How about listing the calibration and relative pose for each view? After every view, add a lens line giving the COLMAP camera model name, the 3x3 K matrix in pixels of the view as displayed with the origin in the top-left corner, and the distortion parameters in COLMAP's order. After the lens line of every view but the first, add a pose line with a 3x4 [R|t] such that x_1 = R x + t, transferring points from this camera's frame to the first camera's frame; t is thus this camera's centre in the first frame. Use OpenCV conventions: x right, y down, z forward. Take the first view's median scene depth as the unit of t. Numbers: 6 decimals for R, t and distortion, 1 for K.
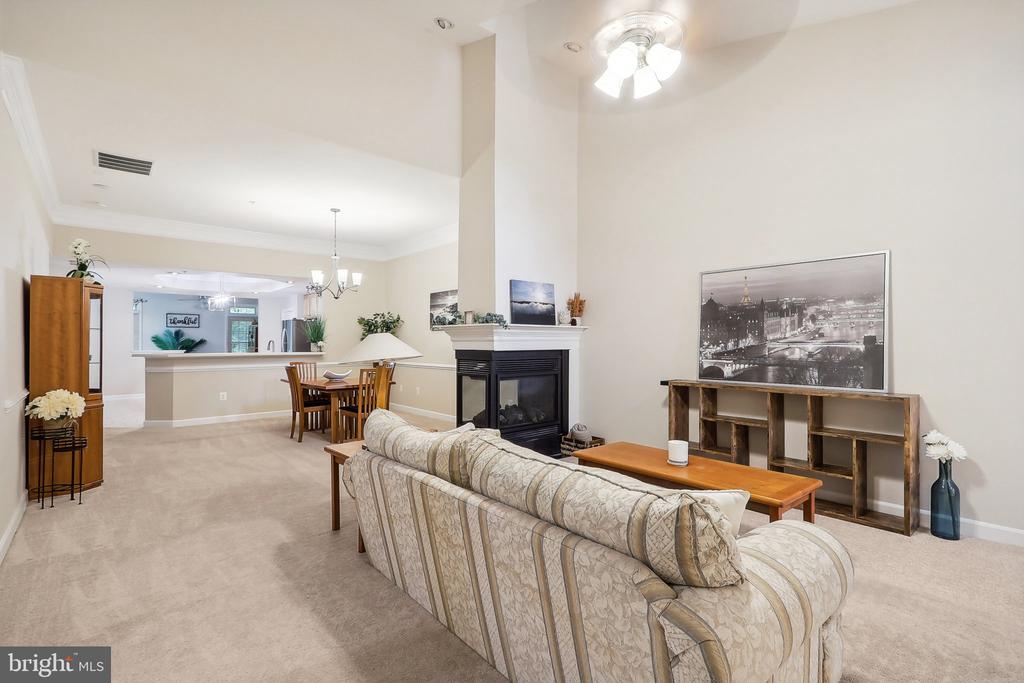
lens RADIAL K [[480.3, 0, 514.2], [0, 480.3, 340.6], [0, 0, 1]] dist [0.003450, -0.002342]
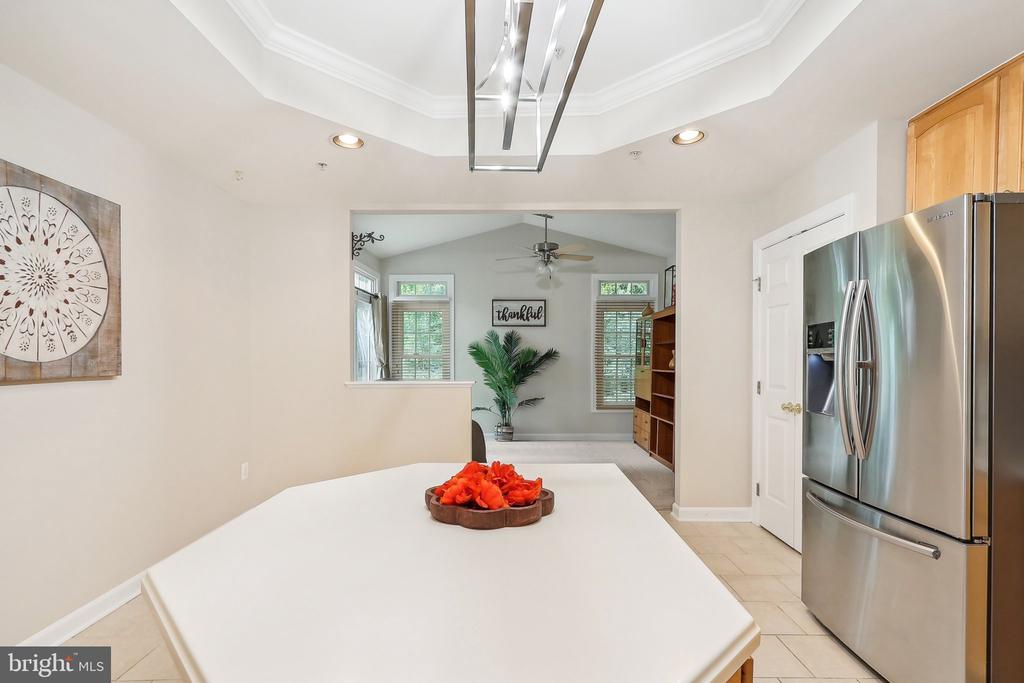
lens RADIAL K [[480.3, 0, 507.0], [0, 480.3, 368.6], [0, 0, 1]] dist [0.003450, -0.002342]
pose [[0.742472, 0.018488, -0.669621, -1.138754], [0.005431, 0.999420, 0.033615, -0.000734], [0.669855, -0.028595, 0.741941, 1.953657]]
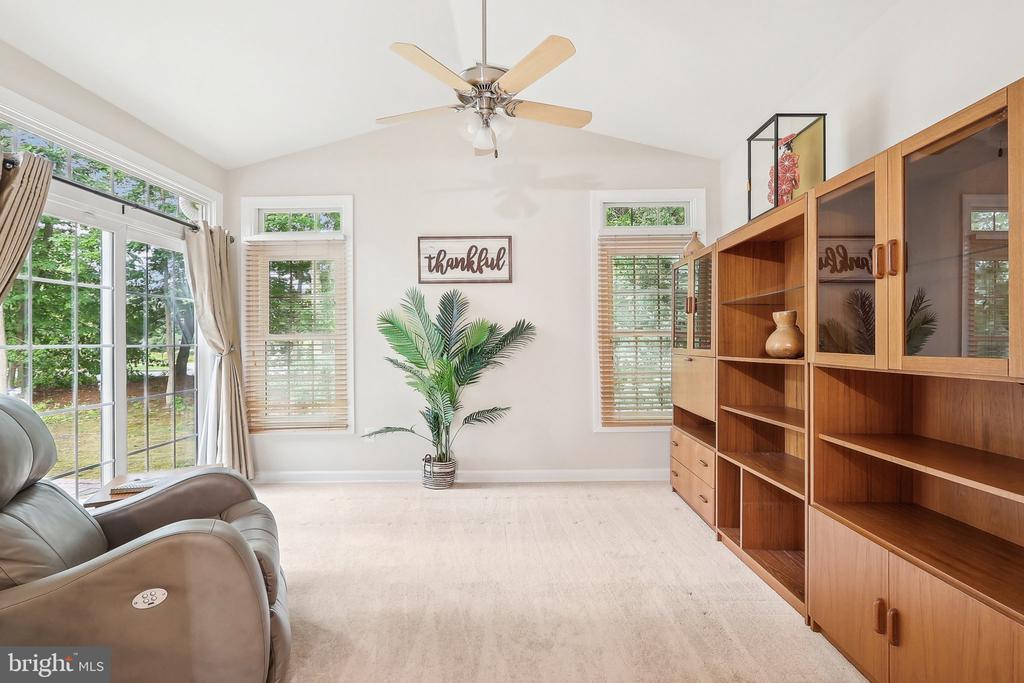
lens RADIAL K [[480.3, 0, 510.8], [0, 480.3, 343.5], [0, 0, 1]] dist [0.003450, -0.002342]
pose [[0.743812, -0.005443, -0.668367, -1.510579], [0.017586, 0.999780, 0.011430, 0.019527], [0.668158, -0.020256, 0.743744, 2.551827]]
